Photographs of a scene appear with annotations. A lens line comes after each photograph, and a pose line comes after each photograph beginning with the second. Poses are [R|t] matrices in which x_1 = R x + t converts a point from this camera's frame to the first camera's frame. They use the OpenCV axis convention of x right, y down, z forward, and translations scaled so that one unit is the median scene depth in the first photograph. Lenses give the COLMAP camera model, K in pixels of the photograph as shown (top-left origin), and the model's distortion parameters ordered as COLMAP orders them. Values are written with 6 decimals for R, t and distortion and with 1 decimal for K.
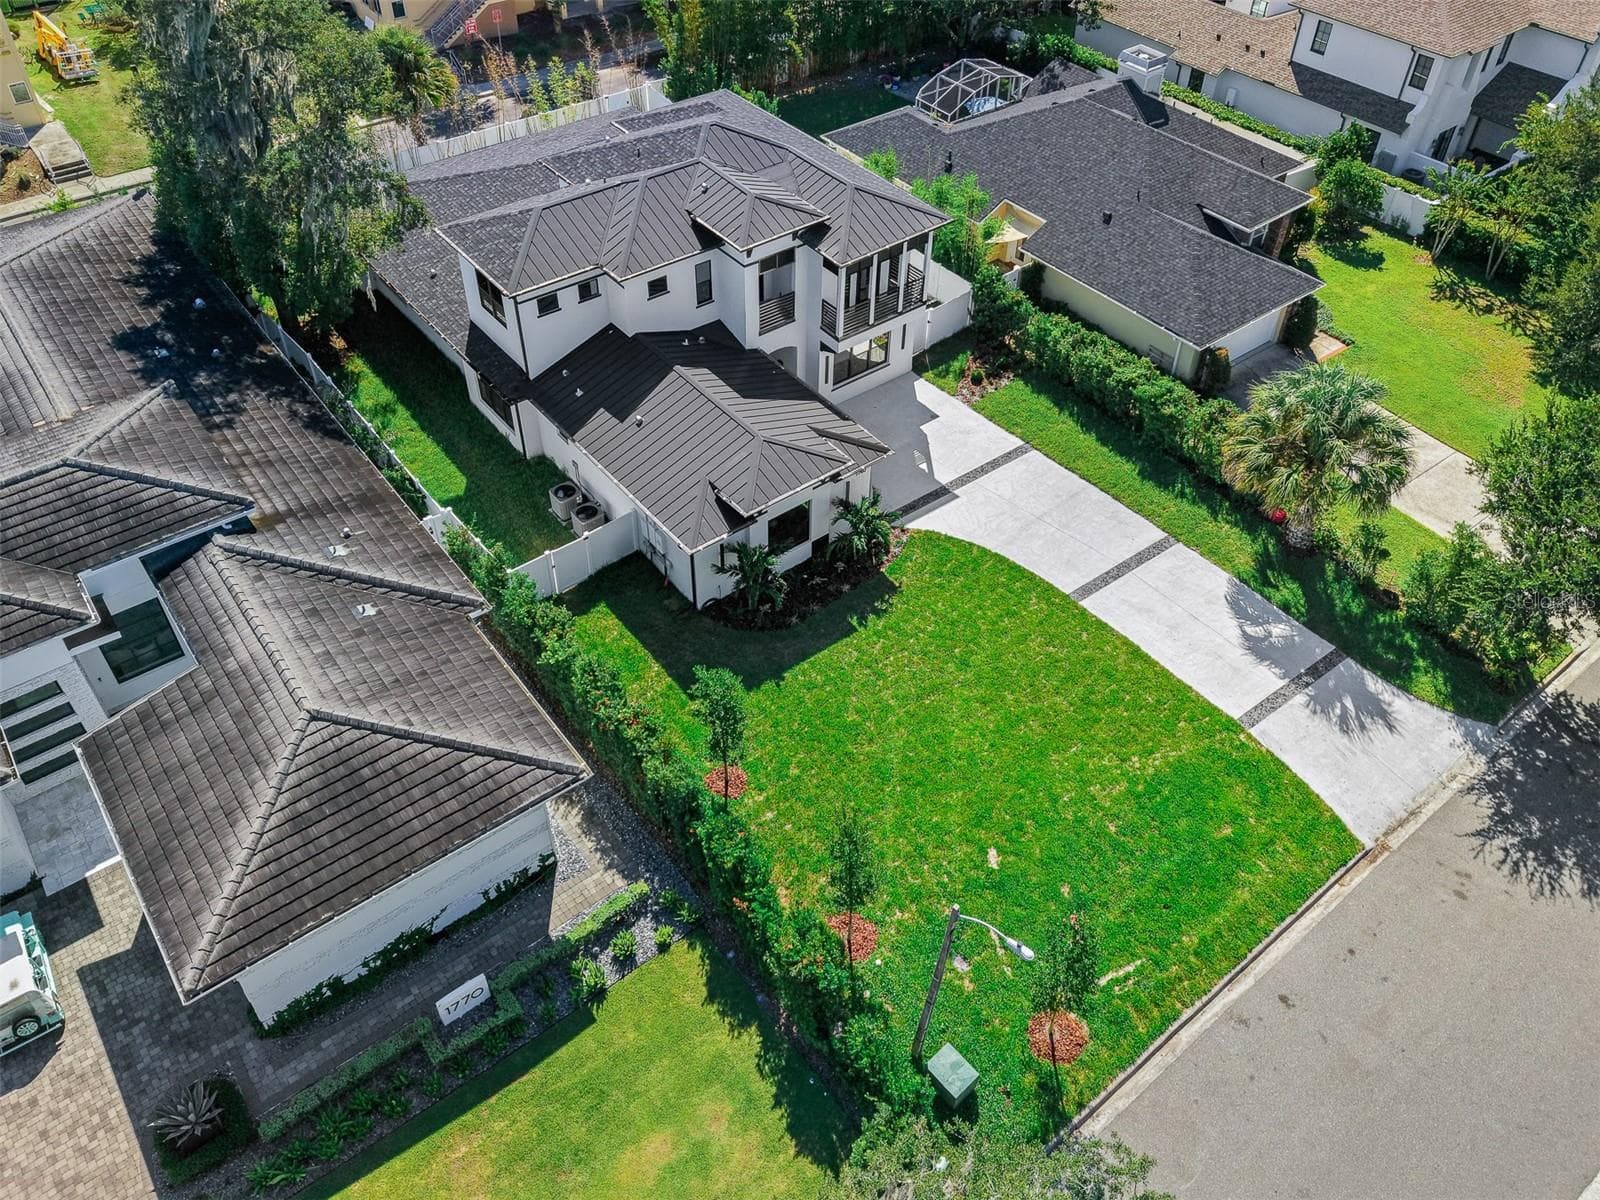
lens RADIAL K [[1244.9, 0, 800.4], [0, 1244.9, 532.0], [0, 0, 1]] dist [0.040692, -0.034518]
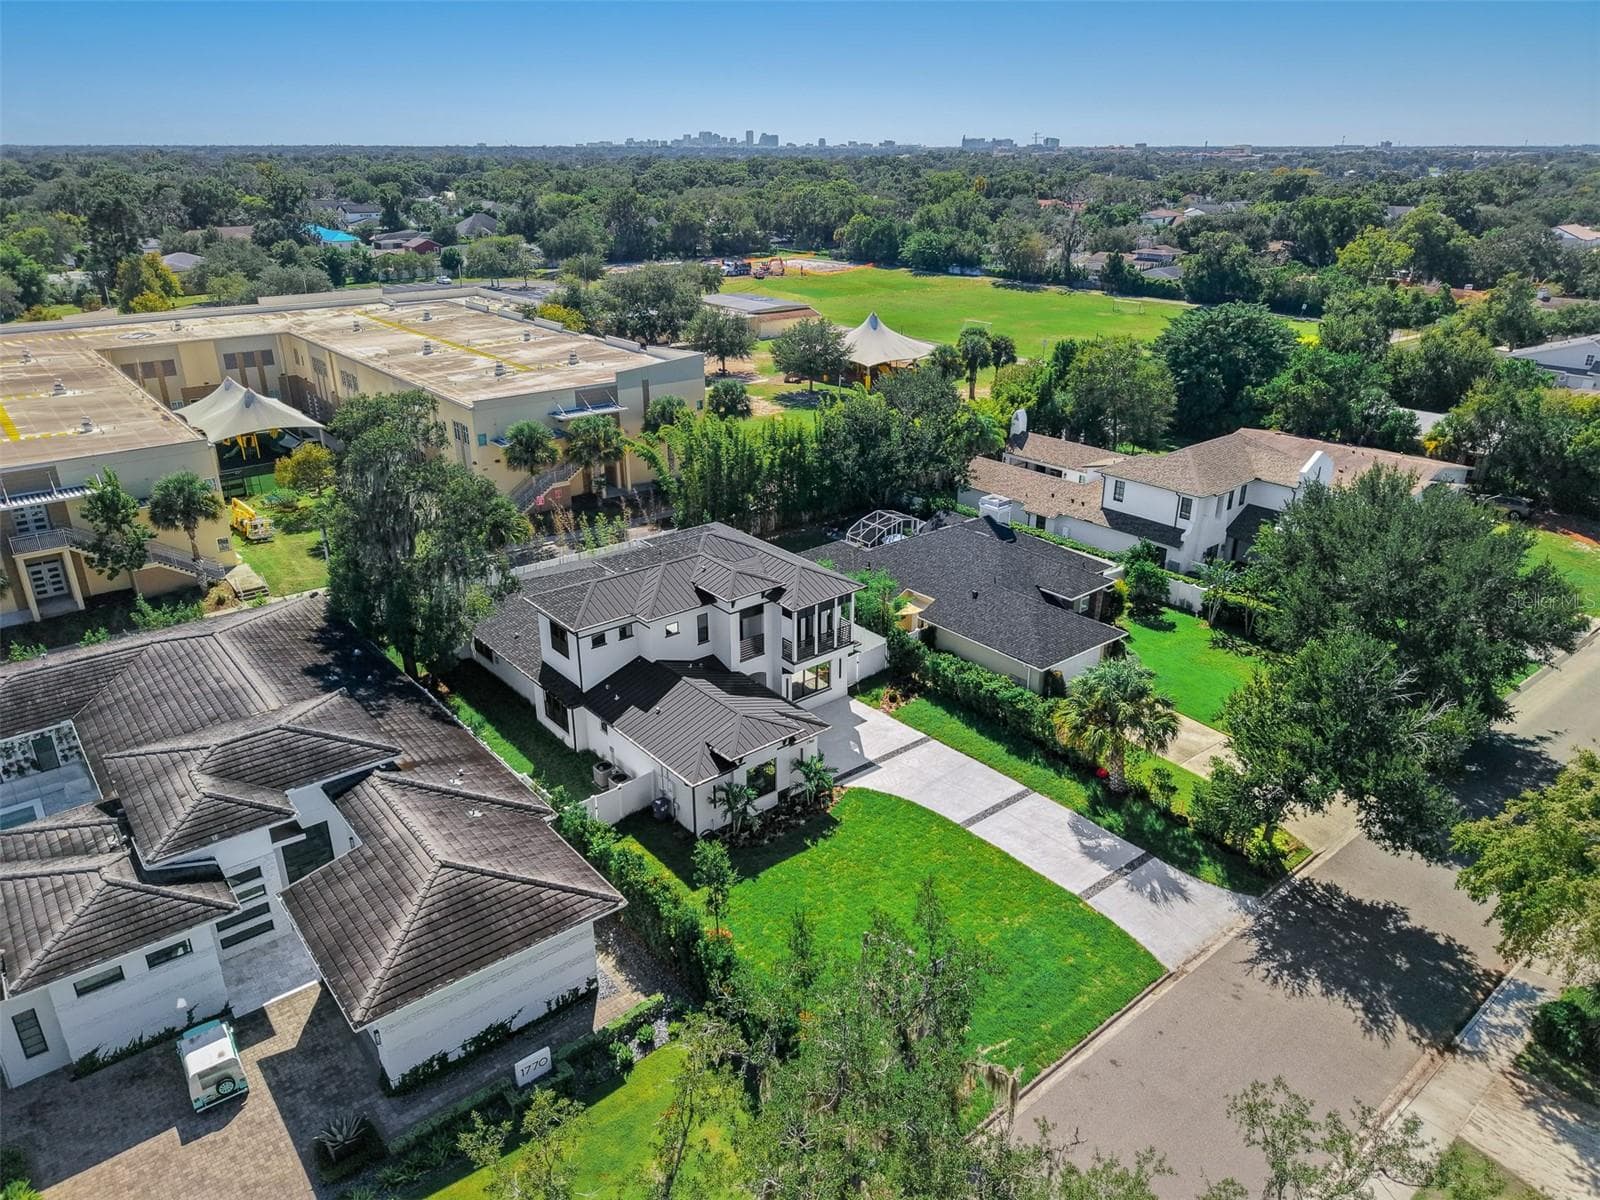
lens RADIAL K [[1076.2, 0, 800.0], [0, 1076.2, 600.0], [0, 0, 1]] dist [0.074155, -0.078177]
pose [[0.999526, -0.022789, 0.020702, 0.014718], [0.028299, 0.944887, -0.326171, 0.213187], [-0.012128, 0.326603, 0.945084, -0.256431]]
